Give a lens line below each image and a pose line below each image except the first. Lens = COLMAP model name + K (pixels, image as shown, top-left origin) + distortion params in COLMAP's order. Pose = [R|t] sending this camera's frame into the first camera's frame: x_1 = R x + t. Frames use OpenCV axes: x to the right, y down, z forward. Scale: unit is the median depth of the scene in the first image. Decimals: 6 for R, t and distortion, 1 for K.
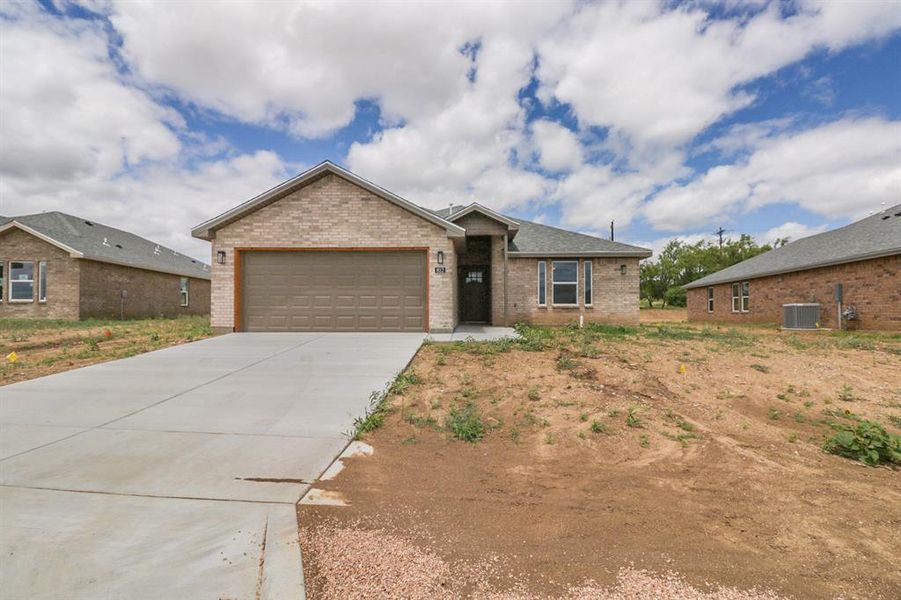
lens RADIAL K [[410.0, 0, 446.3], [0, 410.0, 301.3], [0, 0, 1]] dist [0.000168, -0.000132]
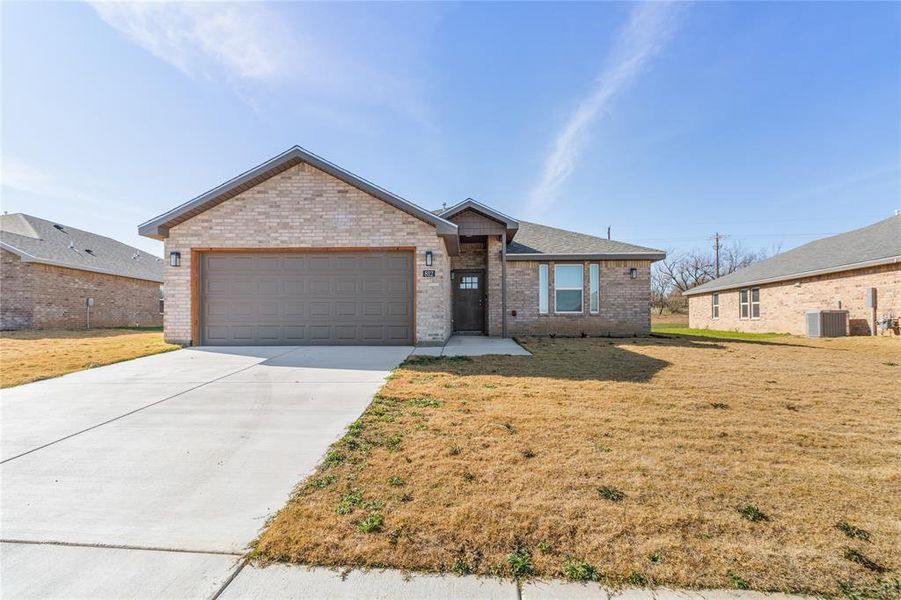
lens RADIAL K [[410.0, 0, 447.9], [0, 410.0, 315.1], [0, 0, 1]] dist [0.000168, -0.000132]
pose [[0.999885, -0.003812, 0.014705, 0.010860], [0.003561, 0.999849, 0.017035, -0.002371], [-0.014767, -0.016981, 0.999747, 0.127343]]
